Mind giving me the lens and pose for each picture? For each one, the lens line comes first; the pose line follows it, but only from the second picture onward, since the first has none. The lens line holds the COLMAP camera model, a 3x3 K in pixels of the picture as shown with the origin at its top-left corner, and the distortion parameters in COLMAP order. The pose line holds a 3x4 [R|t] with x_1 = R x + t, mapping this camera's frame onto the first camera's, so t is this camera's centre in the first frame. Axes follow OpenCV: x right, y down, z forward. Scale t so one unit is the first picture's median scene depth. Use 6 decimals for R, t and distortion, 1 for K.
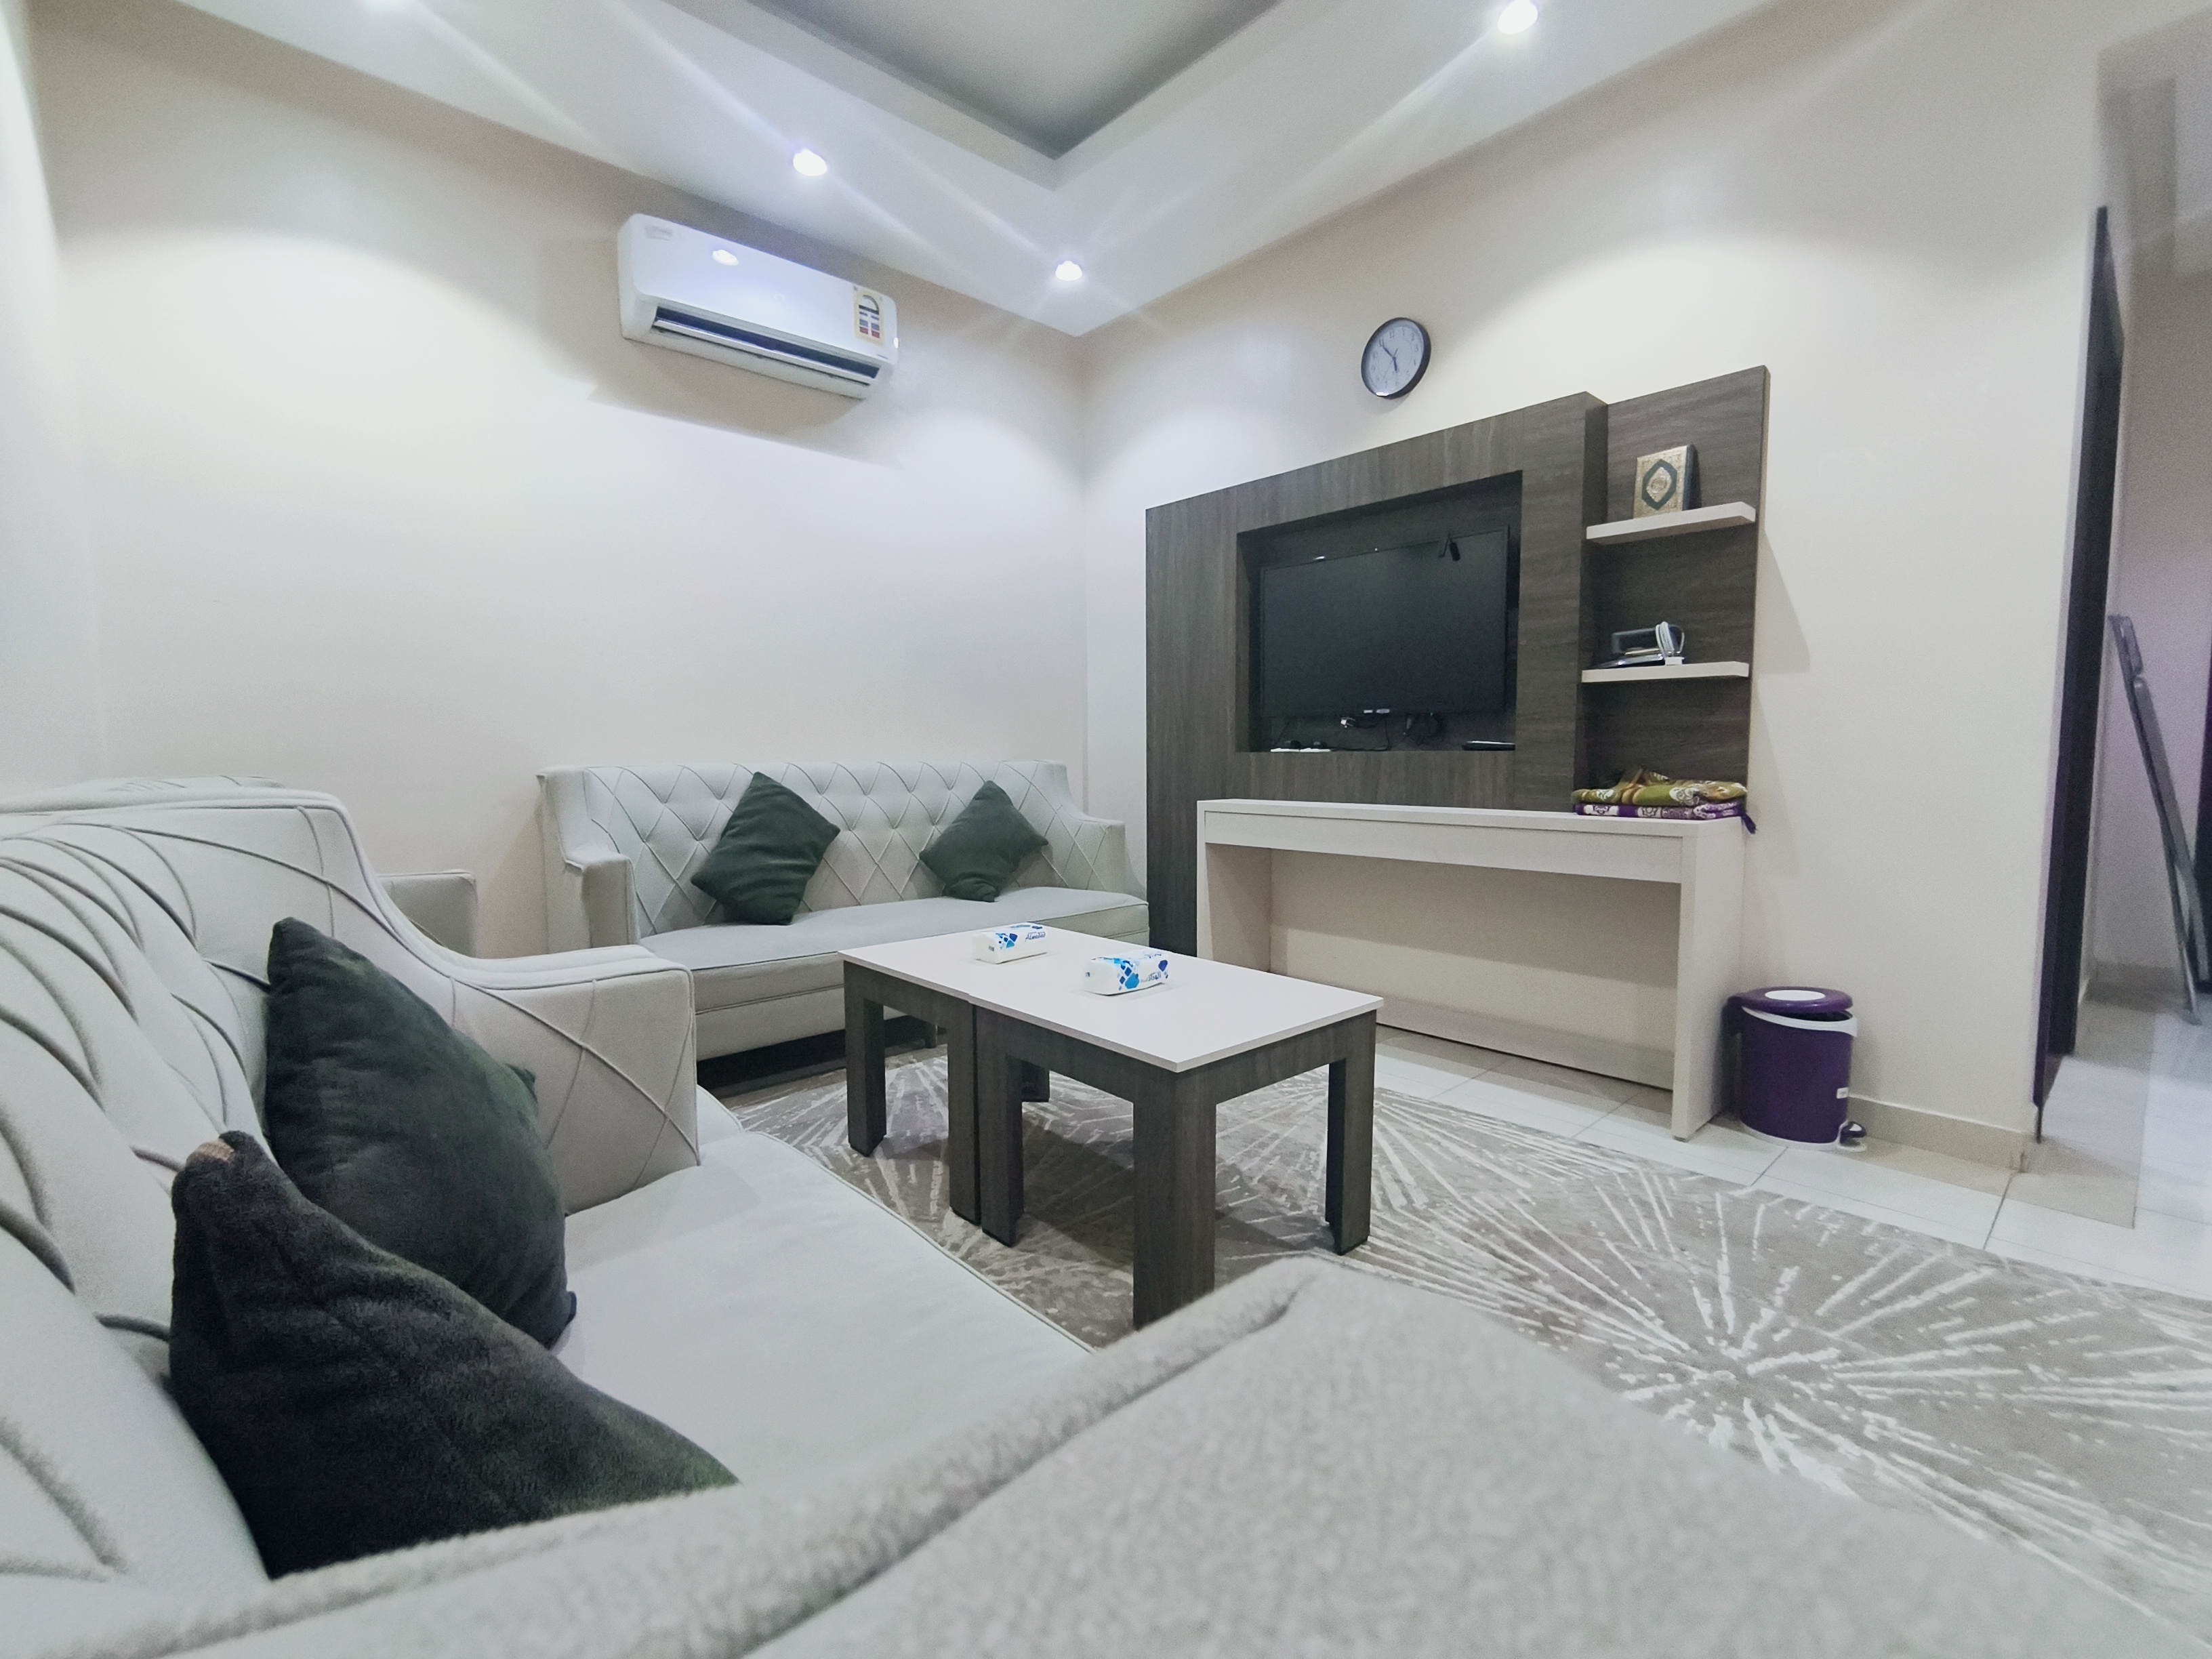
lens RADIAL K [[981.5, 0, 1098.9], [0, 981.5, 824.4], [0, 0, 1]] dist [0.002484, 0.000345]
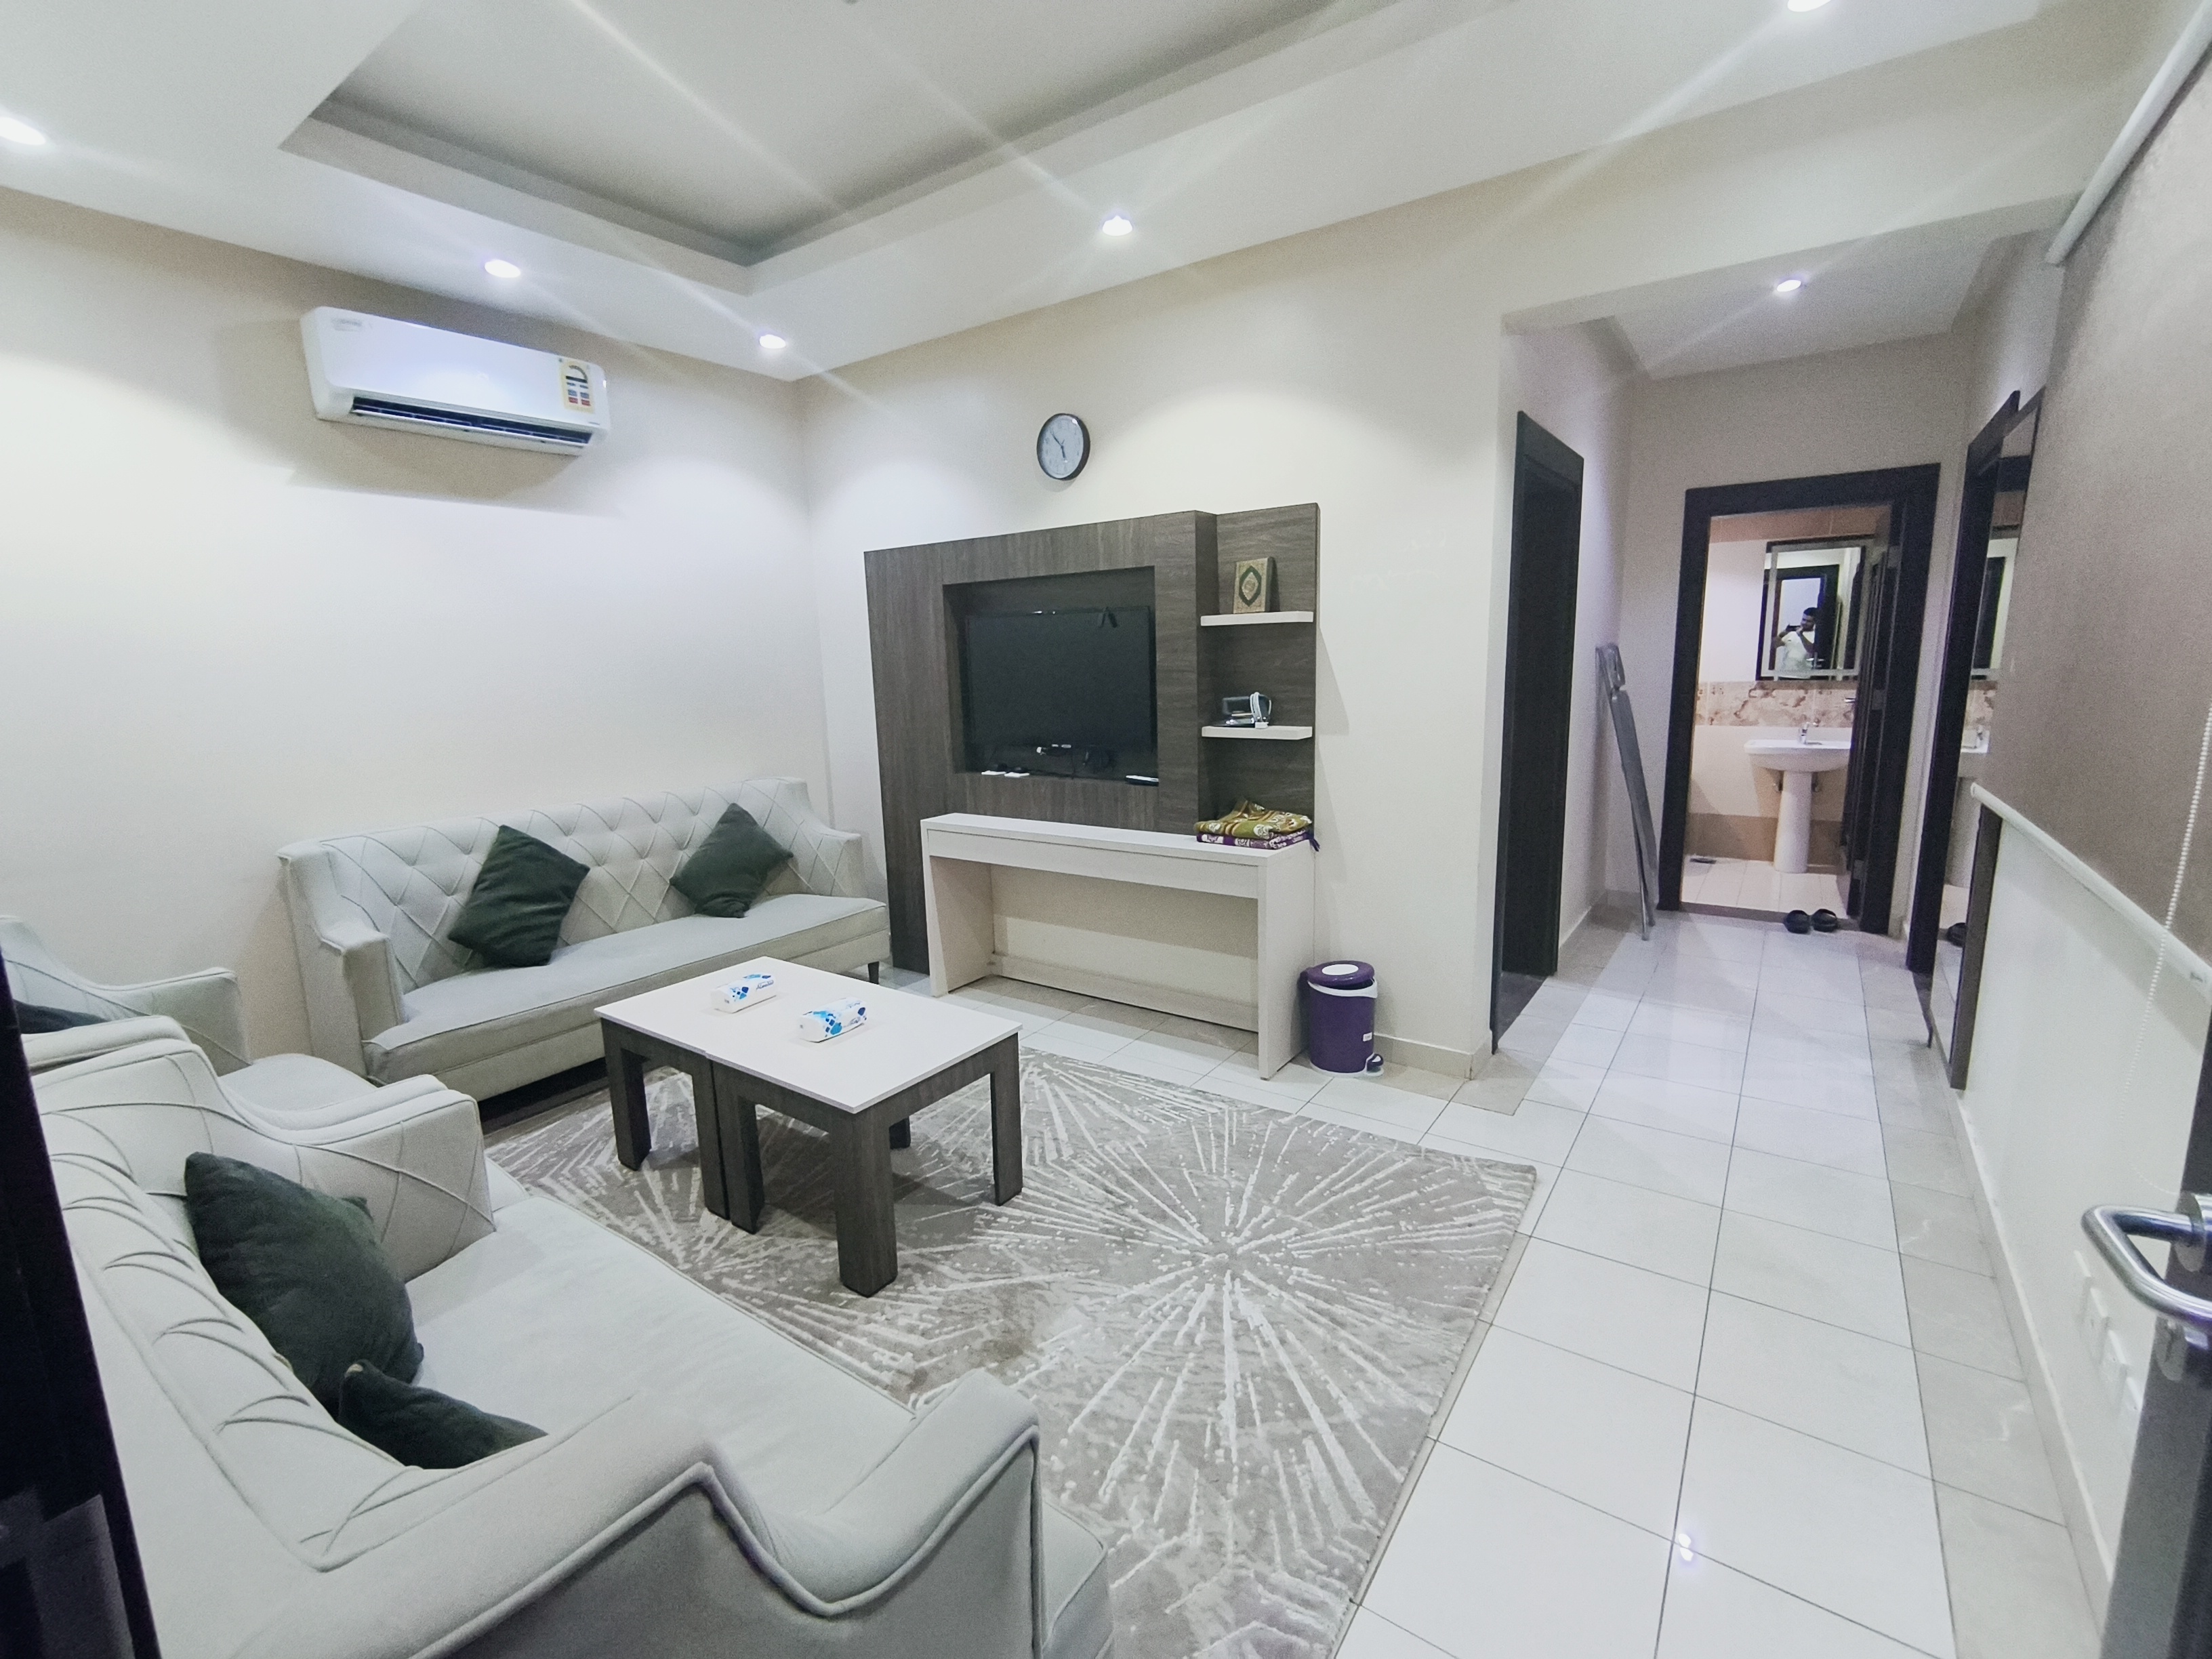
lens RADIAL K [[981.5, 0, 1098.9], [0, 981.5, 824.4], [0, 0, 1]] dist [0.002484, 0.000345]
pose [[0.976512, -0.057740, 0.207582, 0.089995], [0.038108, 0.994519, 0.097364, -0.170595], [-0.212066, -0.087166, 0.973360, -0.253339]]
